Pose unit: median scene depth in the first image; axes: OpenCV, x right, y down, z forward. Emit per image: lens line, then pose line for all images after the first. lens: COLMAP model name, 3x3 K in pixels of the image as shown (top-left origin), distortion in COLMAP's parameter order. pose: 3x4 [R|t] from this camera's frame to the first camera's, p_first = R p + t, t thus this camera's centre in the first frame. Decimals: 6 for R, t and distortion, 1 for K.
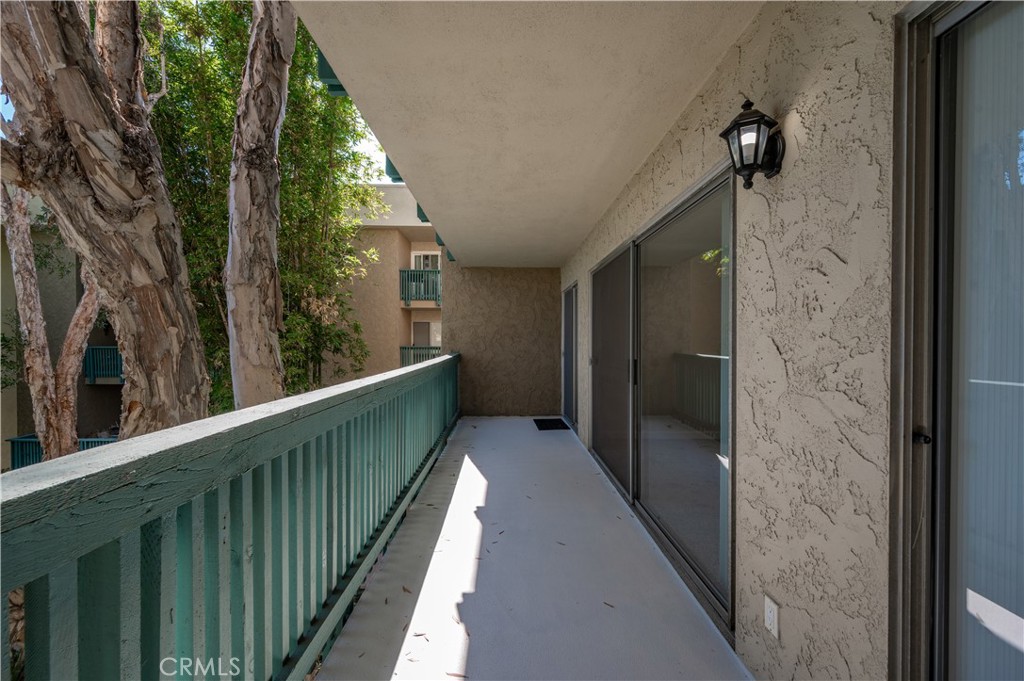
lens RADIAL K [[411.7, 0, 520.8], [0, 411.7, 340.5], [0, 0, 1]] dist [-0.001781, 0.000894]
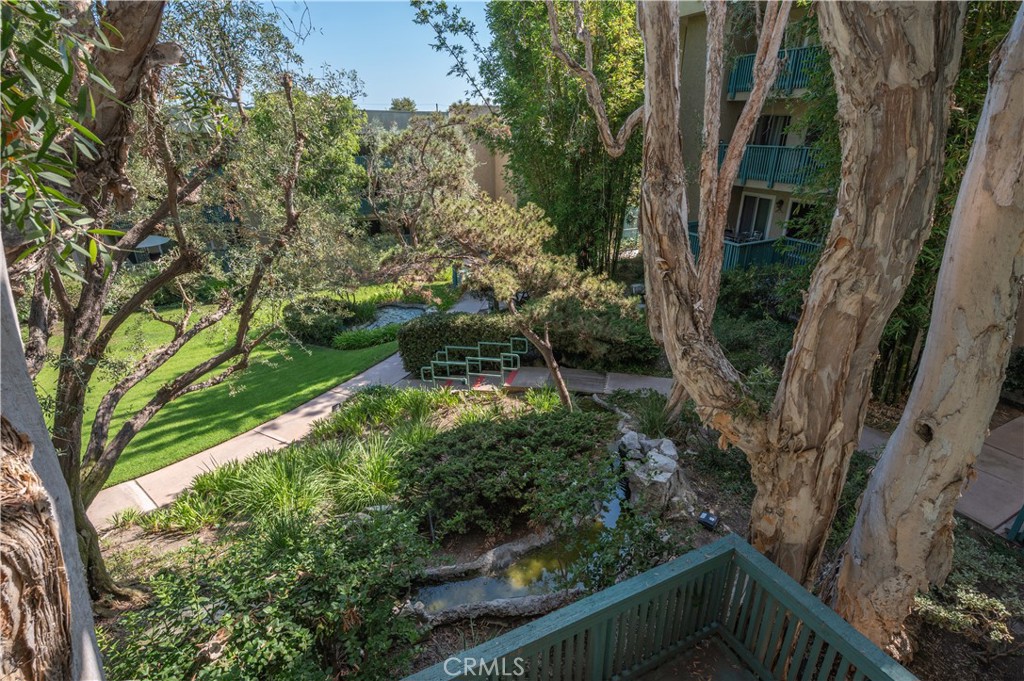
lens RADIAL K [[498.4, 0, 516.0], [0, 498.4, 335.8], [0, 0, 1]] dist [0.002771, 0.000403]
pose [[0.444156, 0.354718, -0.822740, -0.255920], [-0.013718, 0.920873, 0.389621, -0.049255], [0.895844, -0.161766, 0.413878, -0.062138]]
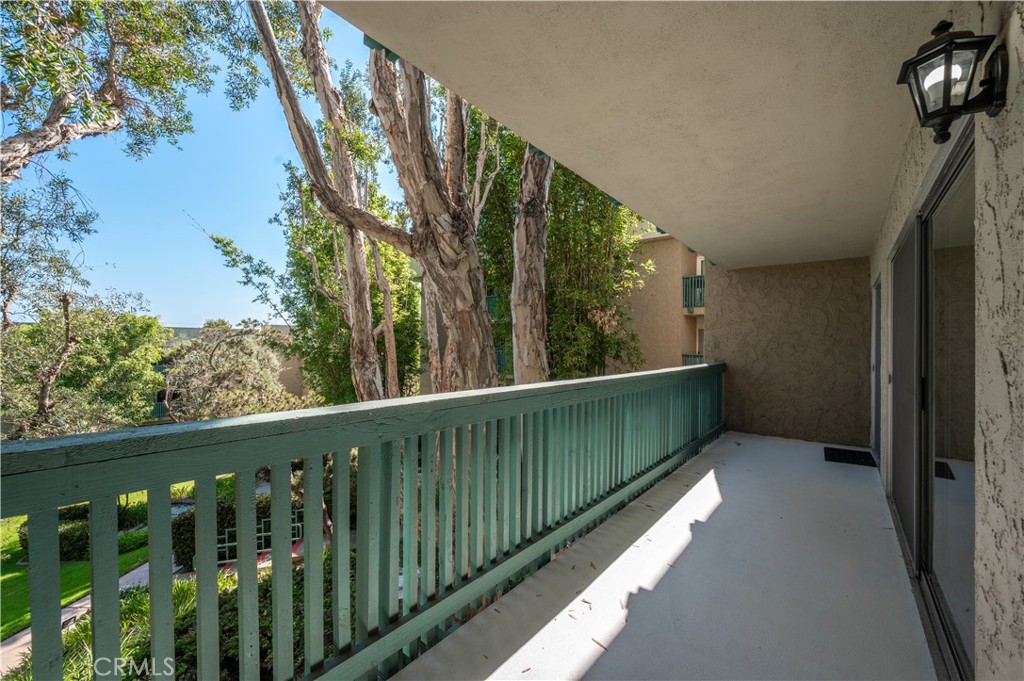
lens RADIAL K [[411.7, 0, 527.5], [0, 411.7, 341.0], [0, 0, 1]] dist [-0.001781, 0.000894]
pose [[0.766373, -0.000481, -0.642395, 0.198225], [-0.010069, 0.999868, -0.012761, -0.002399], [0.642316, 0.016248, 0.766267, -0.005479]]
